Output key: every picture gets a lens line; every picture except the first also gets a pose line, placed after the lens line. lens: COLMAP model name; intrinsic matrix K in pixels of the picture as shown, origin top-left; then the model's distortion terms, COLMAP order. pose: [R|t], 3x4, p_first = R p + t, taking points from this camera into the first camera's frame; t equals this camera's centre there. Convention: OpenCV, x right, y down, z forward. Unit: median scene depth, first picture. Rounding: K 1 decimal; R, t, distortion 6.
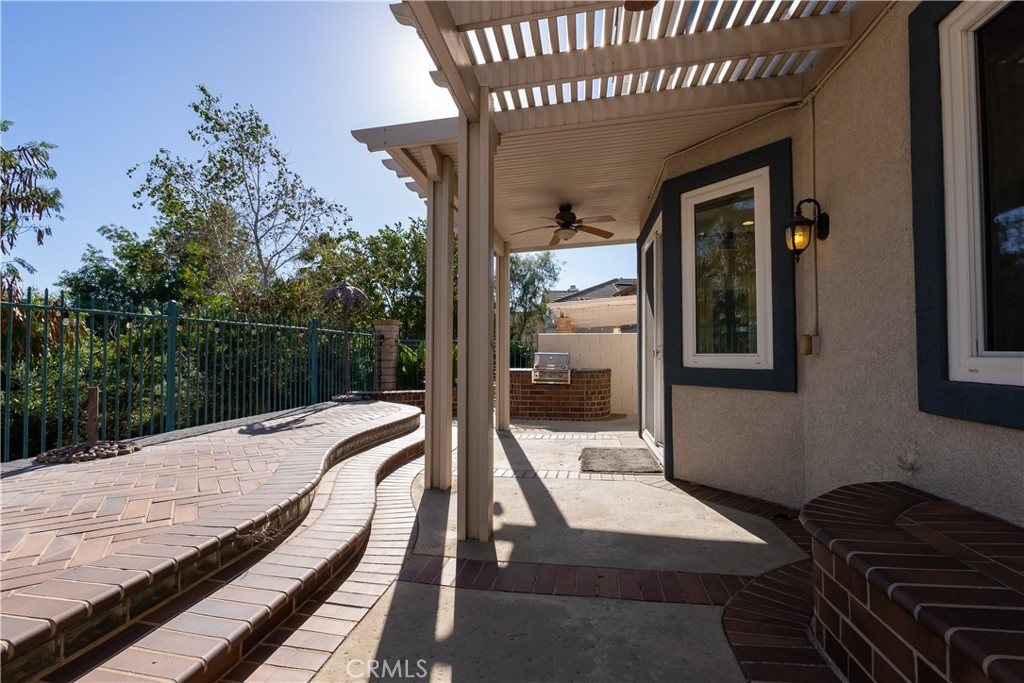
lens RADIAL K [[469.2, 0, 512.0], [0, 469.2, 341.5], [0, 0, 1]] dist [-0.000248, -0.000227]
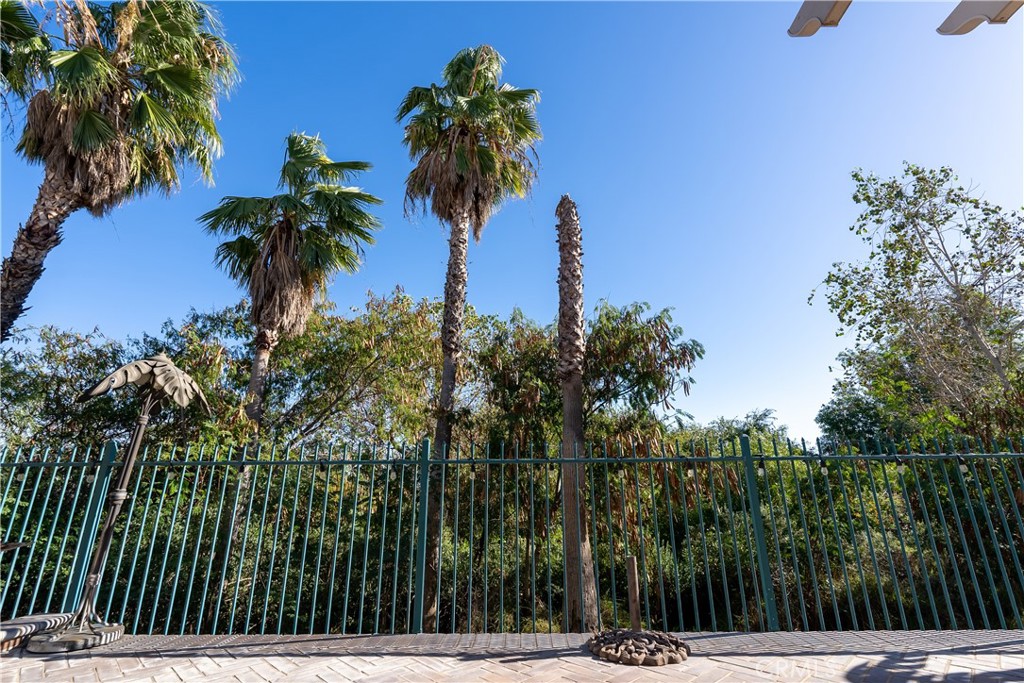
lens RADIAL K [[469.2, 0, 512.0], [0, 469.2, 341.5], [0, 0, 1]] dist [-0.000248, -0.000227]
pose [[0.150495, -0.299245, -0.942233, -0.016776], [0.038286, 0.954138, -0.296910, -0.016617], [0.987869, 0.008609, 0.155050, 0.392549]]
